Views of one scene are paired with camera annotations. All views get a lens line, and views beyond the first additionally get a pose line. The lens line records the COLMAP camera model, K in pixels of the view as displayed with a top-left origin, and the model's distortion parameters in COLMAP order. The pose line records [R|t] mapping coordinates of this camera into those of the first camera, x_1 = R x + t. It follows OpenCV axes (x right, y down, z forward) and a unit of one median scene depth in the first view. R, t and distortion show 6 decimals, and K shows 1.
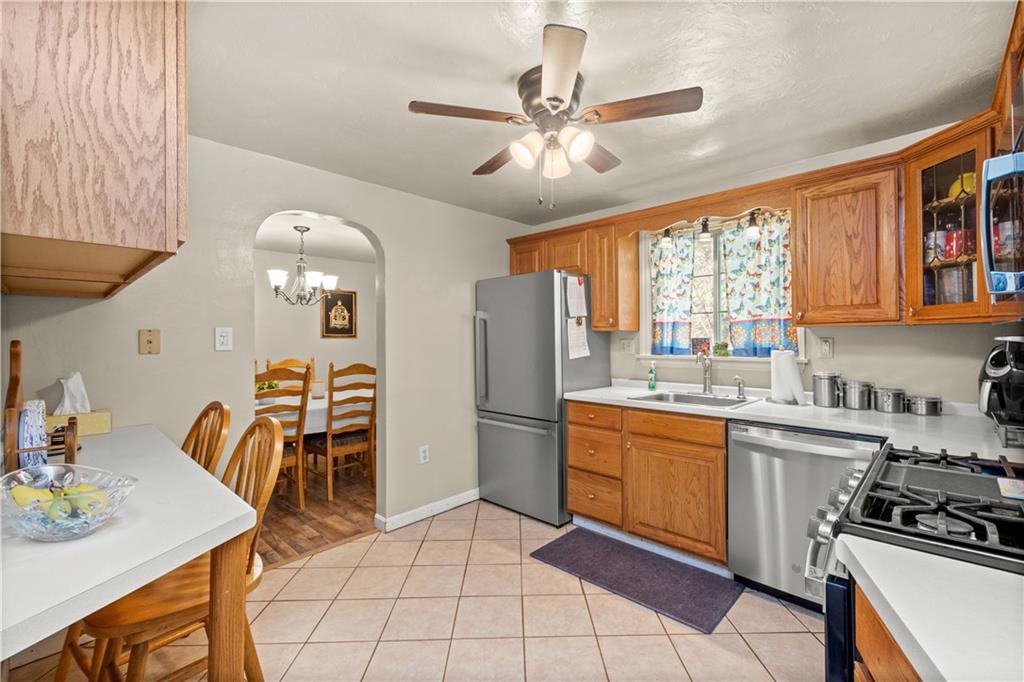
lens RADIAL K [[448.1, 0, 519.1], [0, 448.1, 337.5], [0, 0, 1]] dist [0.002684, 0.000356]
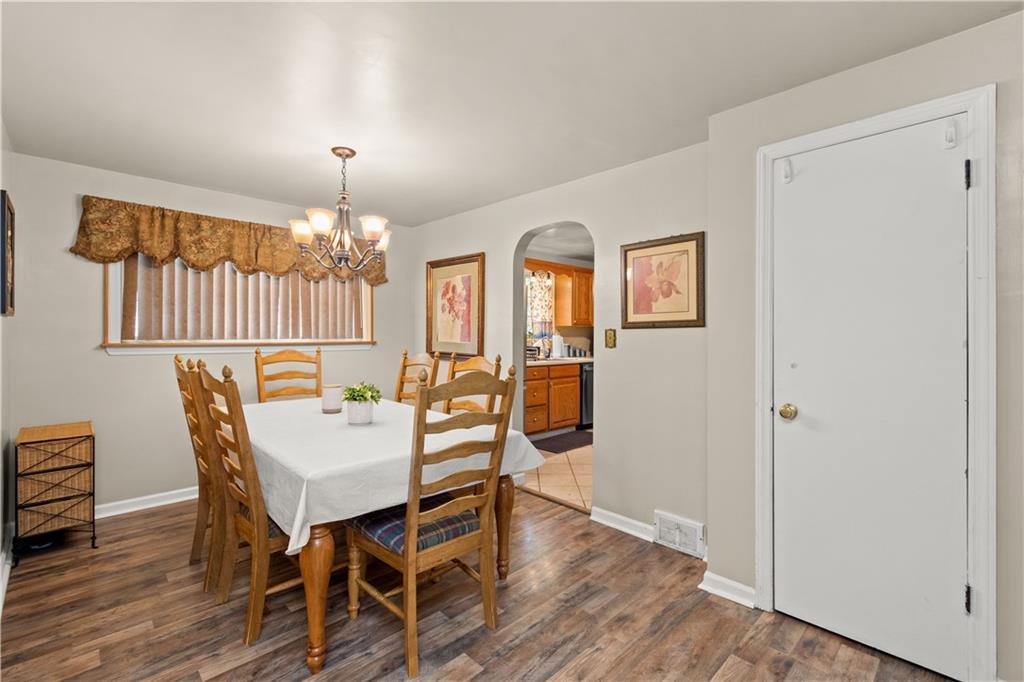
lens RADIAL K [[448.1, 0, 510.5], [0, 448.1, 336.4], [0, 0, 1]] dist [0.002684, 0.000356]
pose [[0.051173, 0.001591, 0.998689, -1.877804], [-0.011663, 0.999931, -0.000996, 0.039870], [-0.998622, -0.011597, 0.051188, 1.199781]]
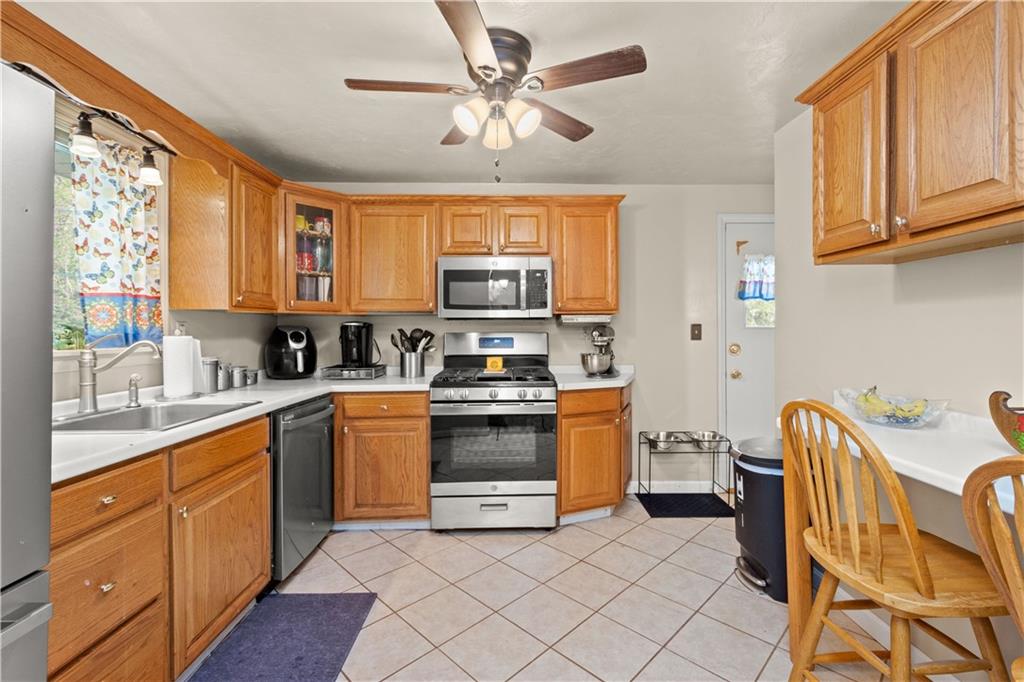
lens RADIAL K [[448.1, 0, 515.6], [0, 448.1, 335.9], [0, 0, 1]] dist [0.002684, 0.000356]
pose [[-0.703746, -0.003346, 0.710444, -0.472115], [-0.006904, 0.999974, -0.002130, 0.026859], [-0.710418, -0.006404, -0.703751, 1.220389]]
